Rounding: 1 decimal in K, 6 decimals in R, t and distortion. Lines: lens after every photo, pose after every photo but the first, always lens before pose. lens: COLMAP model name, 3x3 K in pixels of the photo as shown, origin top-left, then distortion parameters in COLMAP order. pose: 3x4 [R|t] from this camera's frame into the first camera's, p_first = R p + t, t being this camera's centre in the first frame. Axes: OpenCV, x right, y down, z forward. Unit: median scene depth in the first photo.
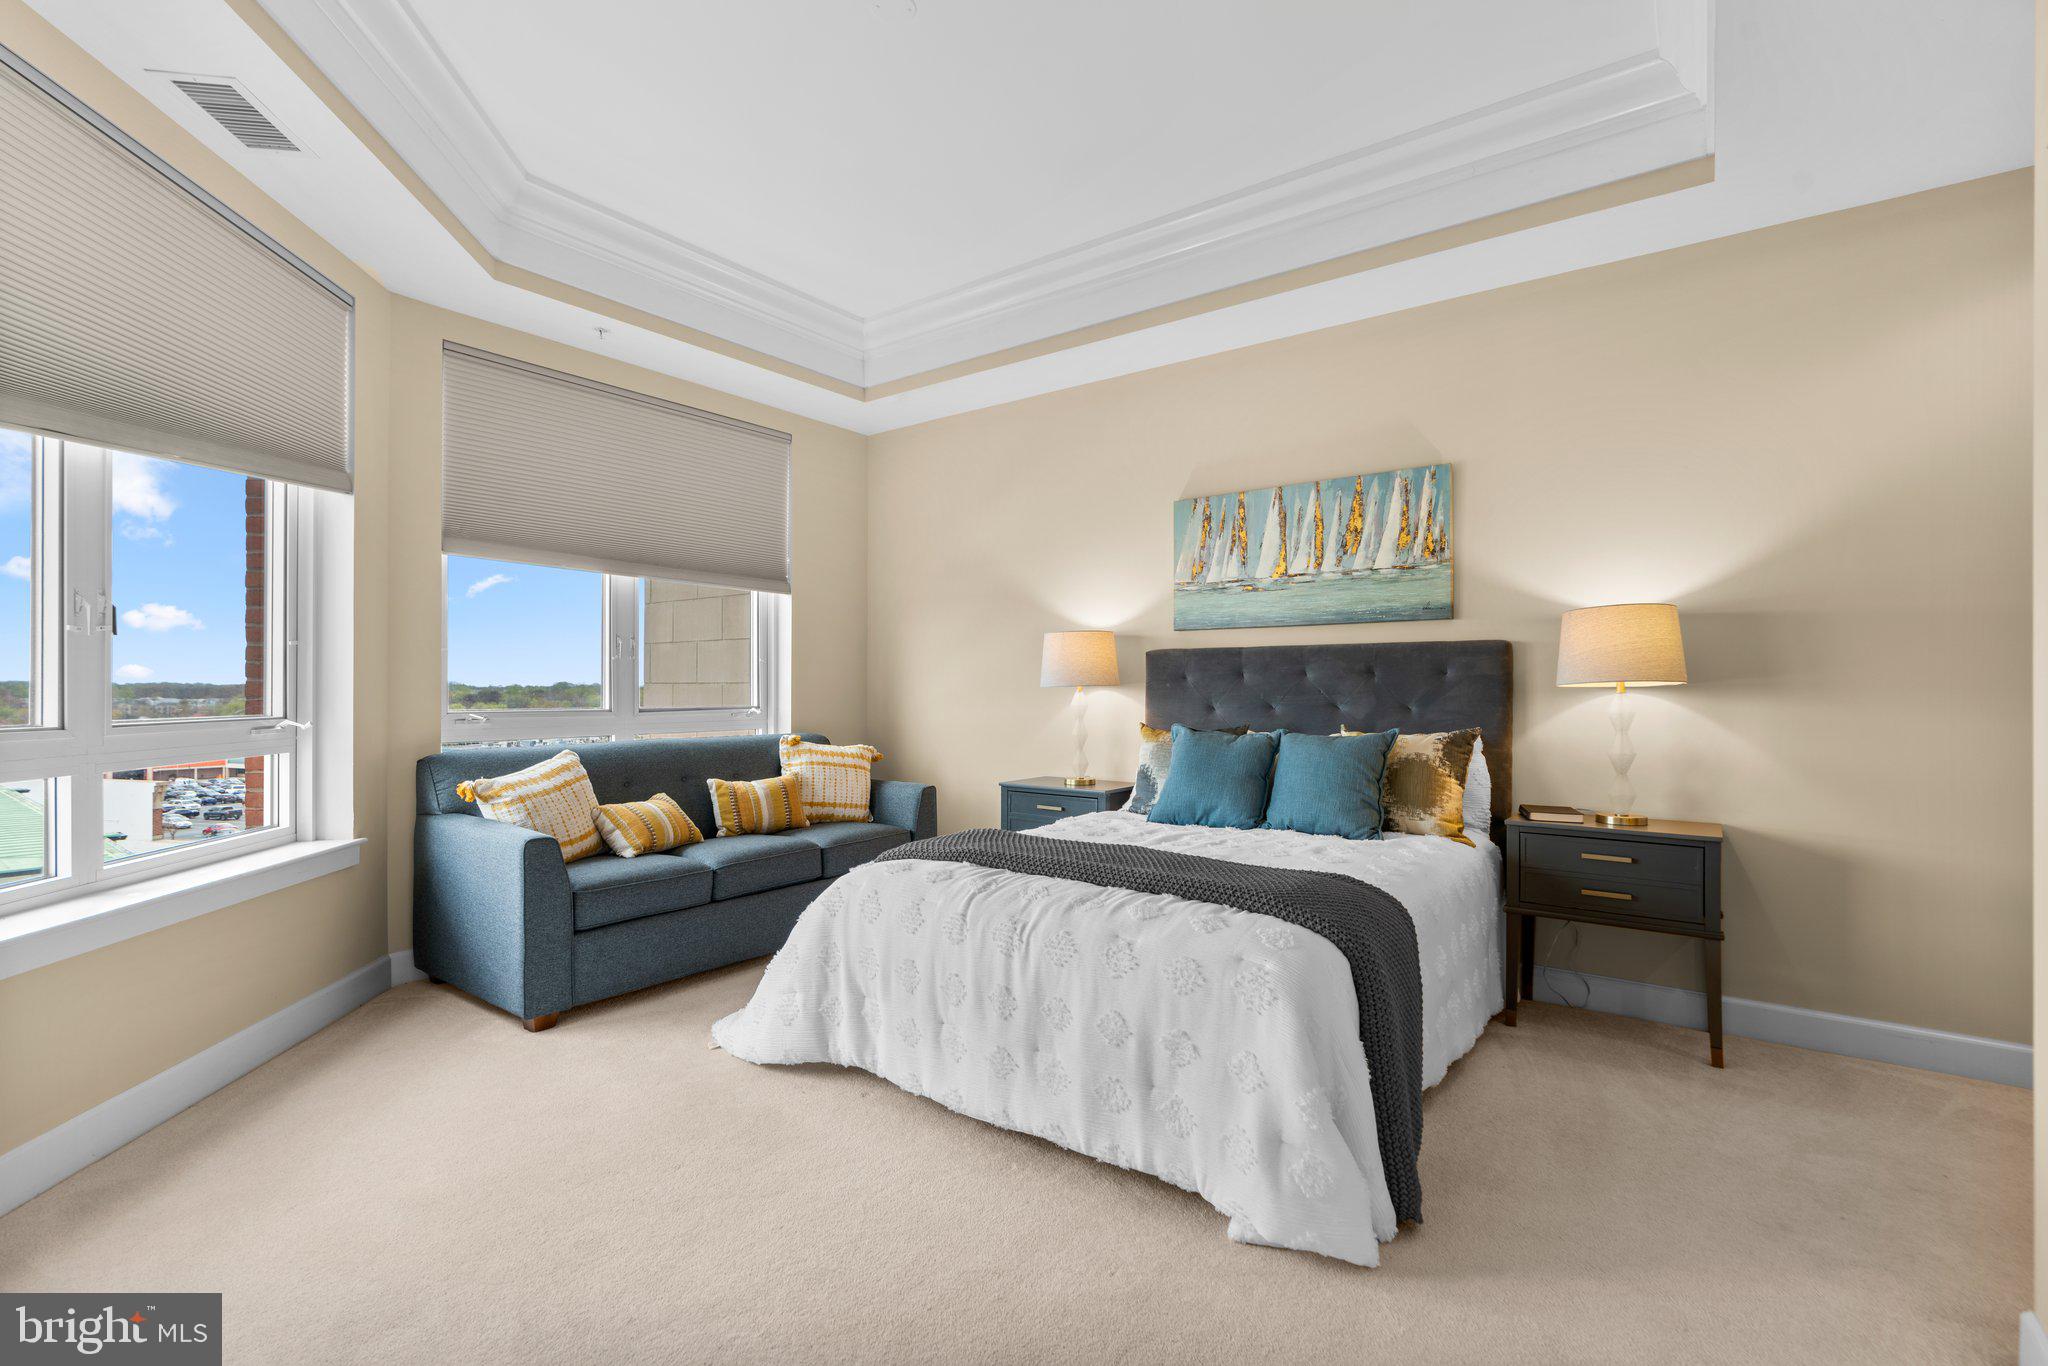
lens RADIAL K [[924.3, 0, 1030.1], [0, 924.3, 693.3], [0, 0, 1]] dist [-0.004541, 0.000740]
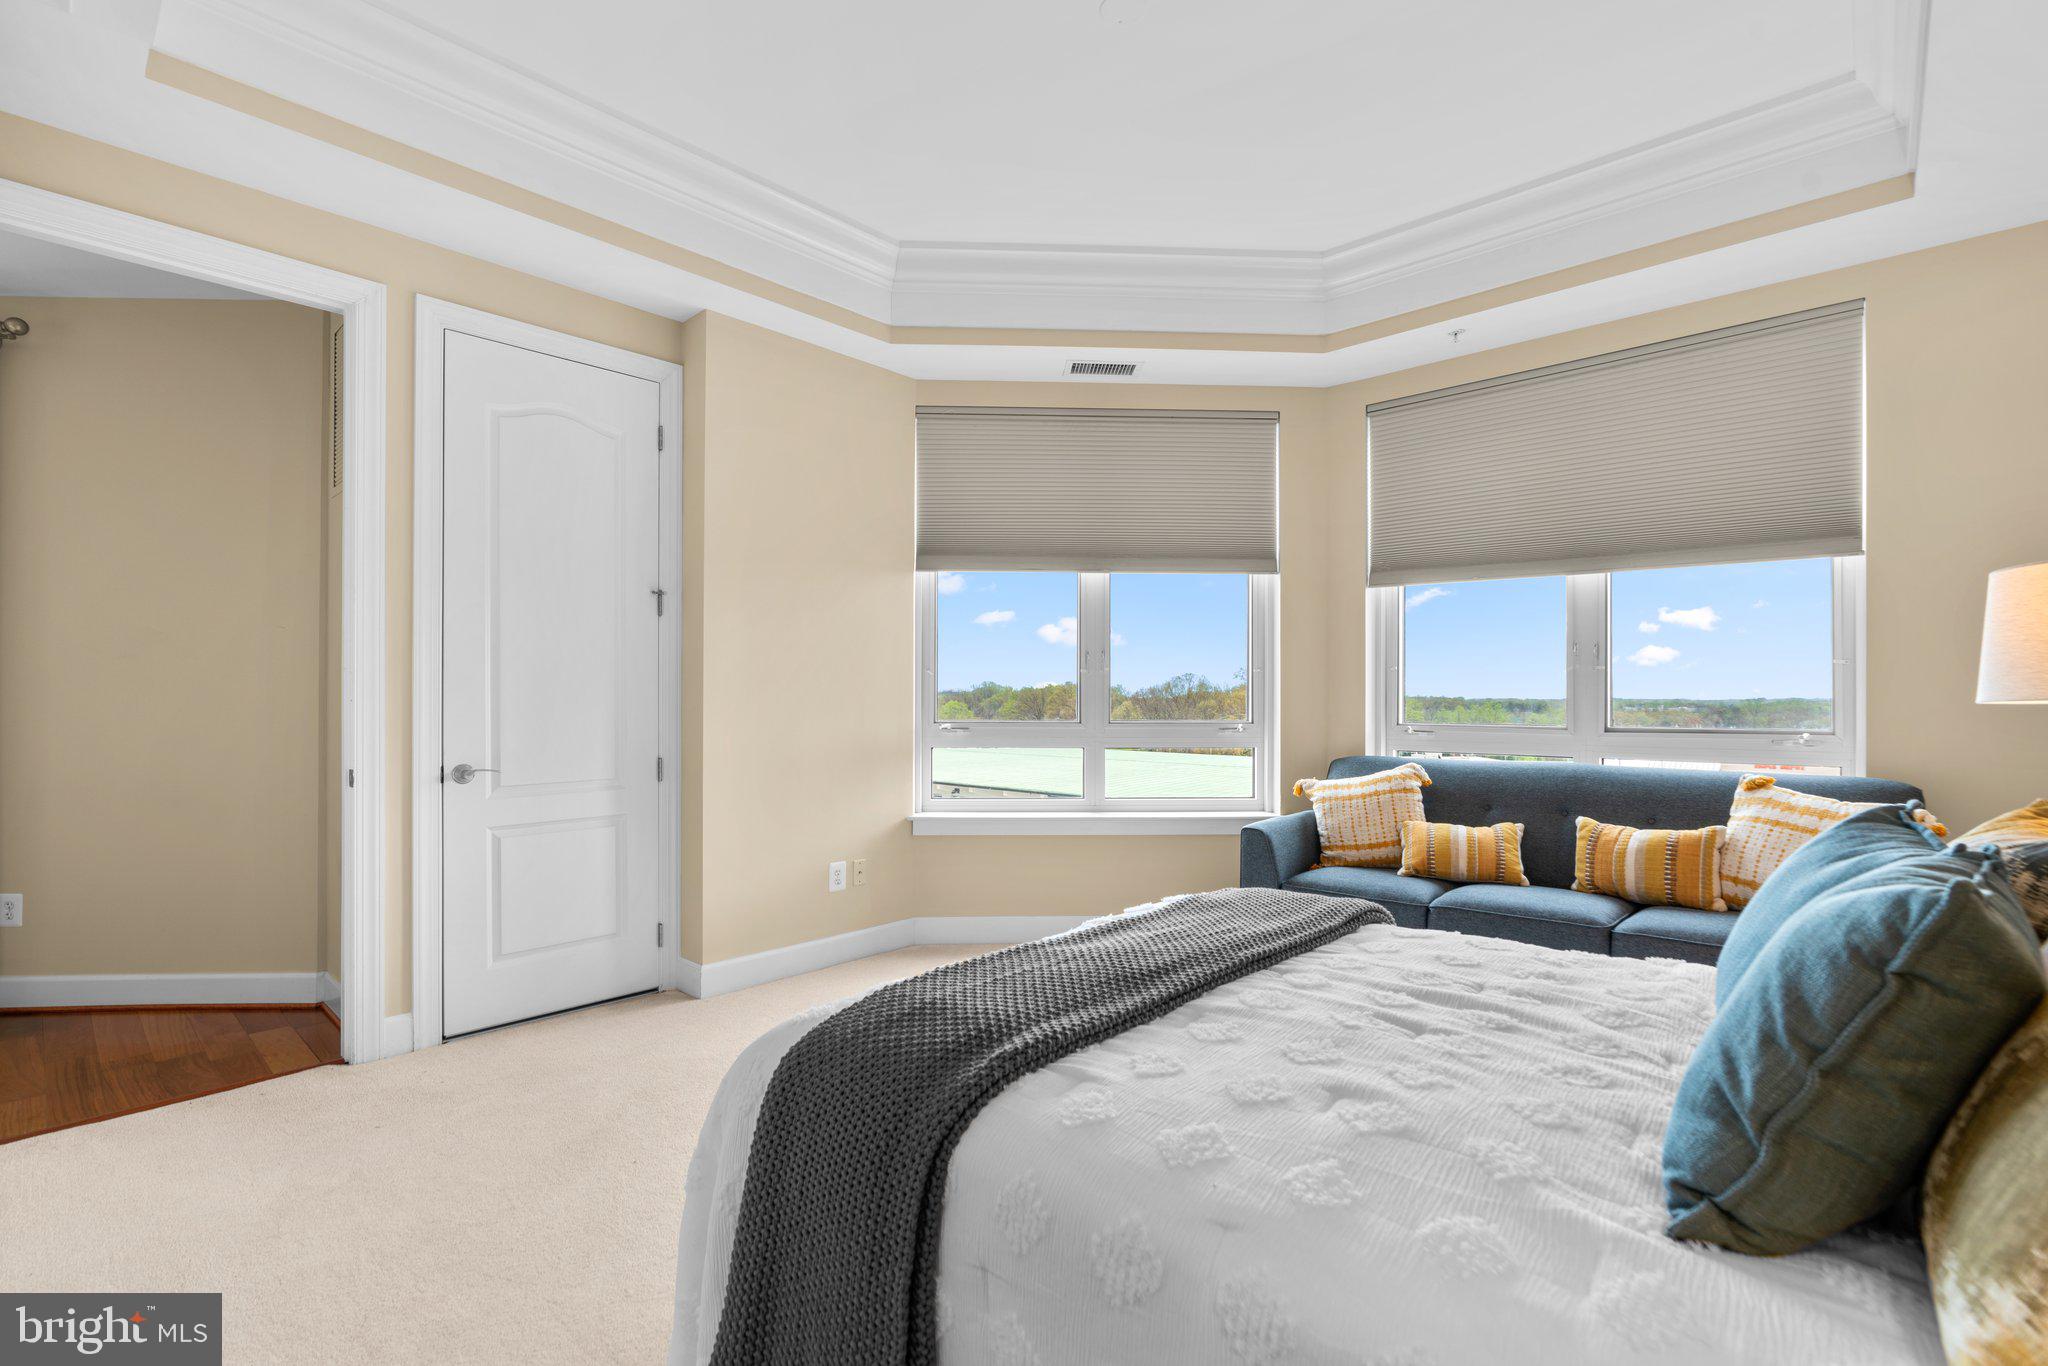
lens RADIAL K [[924.3, 0, 1031.9], [0, 924.3, 699.9], [0, 0, 1]] dist [-0.004541, 0.000740]
pose [[-0.102578, -0.007019, -0.994700, 0.498960], [-0.012824, 0.999901, -0.005734, 0.002338], [0.994642, 0.012168, -0.102658, 0.609472]]
